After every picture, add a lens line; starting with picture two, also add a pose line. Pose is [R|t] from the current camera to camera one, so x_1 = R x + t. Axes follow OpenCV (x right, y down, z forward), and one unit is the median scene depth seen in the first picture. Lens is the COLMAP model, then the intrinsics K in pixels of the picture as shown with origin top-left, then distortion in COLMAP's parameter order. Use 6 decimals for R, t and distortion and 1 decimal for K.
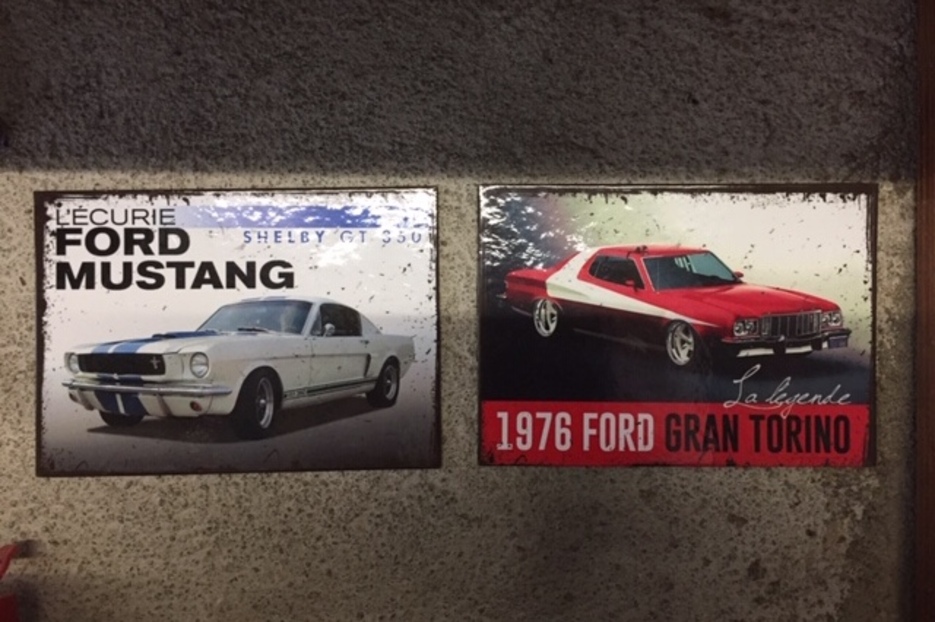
lens RADIAL K [[771.6, 0, 473.0], [0, 771.6, 313.3], [0, 0, 1]] dist [0.048046, -0.032290]
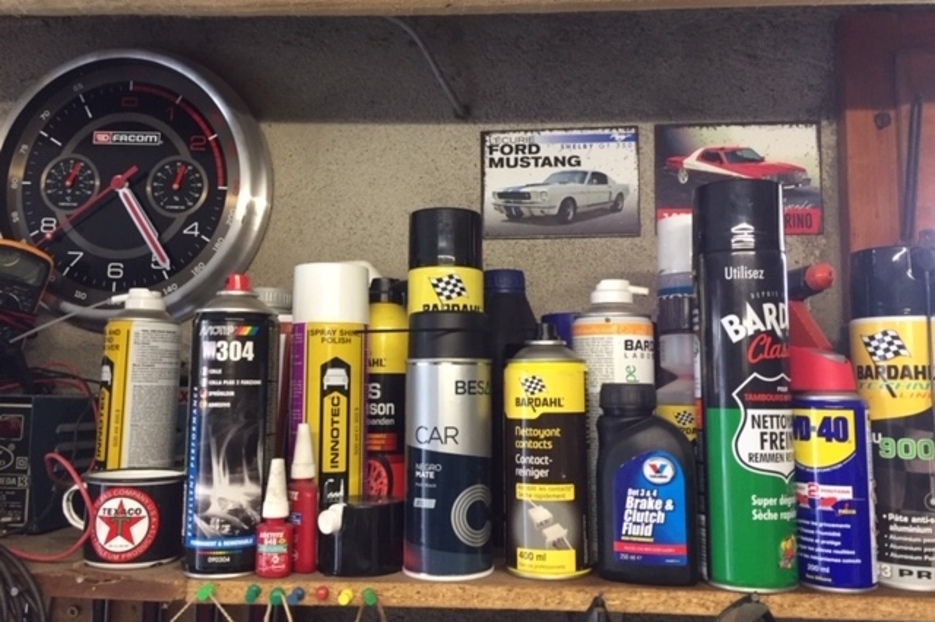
lens RADIAL K [[771.6, 0, 462.6], [0, 771.6, 309.4], [0, 0, 1]] dist [0.048046, -0.032290]
pose [[0.995611, 0.001272, -0.093578, -0.378418], [-0.011018, 0.994547, -0.103706, 0.699492], [0.092936, 0.104282, 0.990196, -1.491880]]
